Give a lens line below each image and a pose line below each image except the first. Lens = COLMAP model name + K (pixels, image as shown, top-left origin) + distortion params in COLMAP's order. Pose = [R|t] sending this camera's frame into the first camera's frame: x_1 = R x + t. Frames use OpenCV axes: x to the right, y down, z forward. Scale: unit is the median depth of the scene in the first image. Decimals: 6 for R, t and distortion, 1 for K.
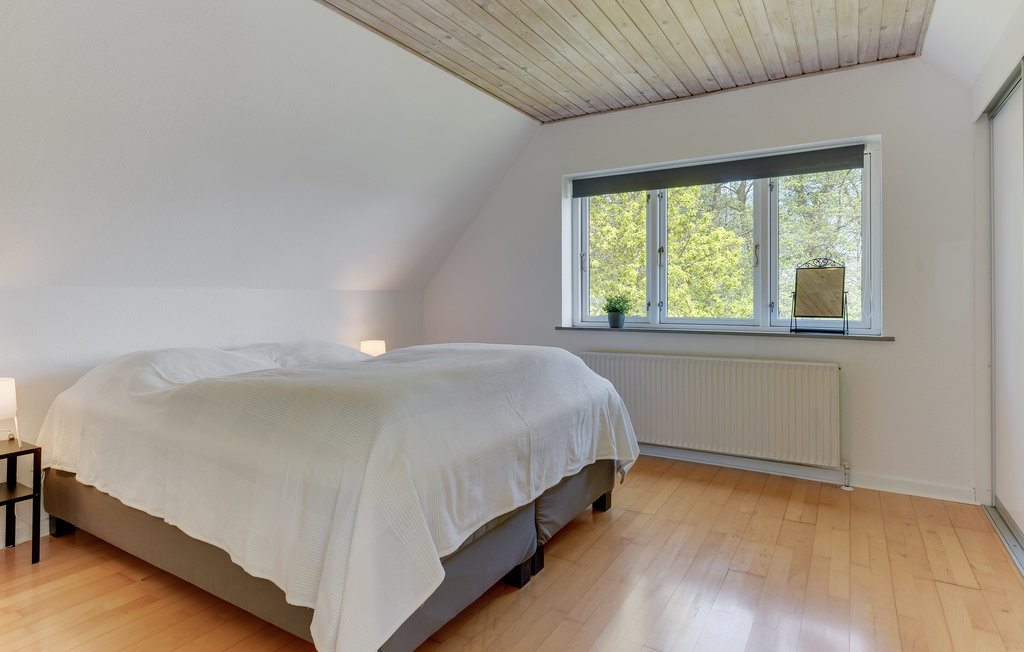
lens RADIAL K [[558.9, 0, 506.3], [0, 558.9, 296.5], [0, 0, 1]] dist [-0.004539, -0.001036]
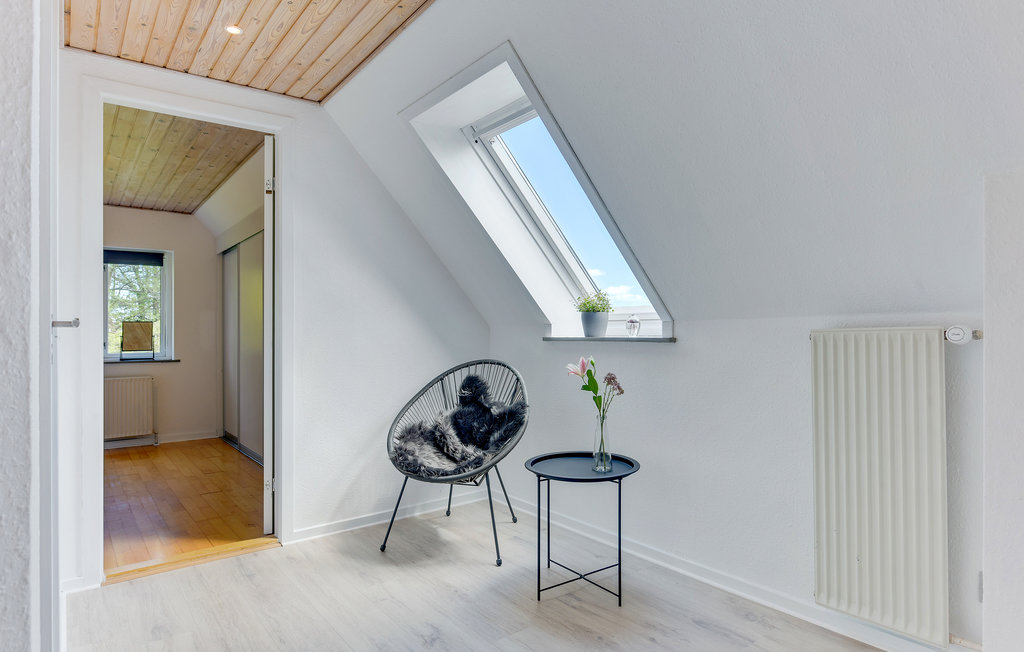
lens RADIAL K [[579.8, 0, 511.9], [0, 579.8, 328.8], [0, 0, 1]] dist [-0.001323, -0.000251]
pose [[0.354160, 0.009643, 0.935135, -0.689507], [0.003083, 0.999929, -0.011479, -0.006080], [-0.935180, 0.006949, 0.354105, -0.692637]]
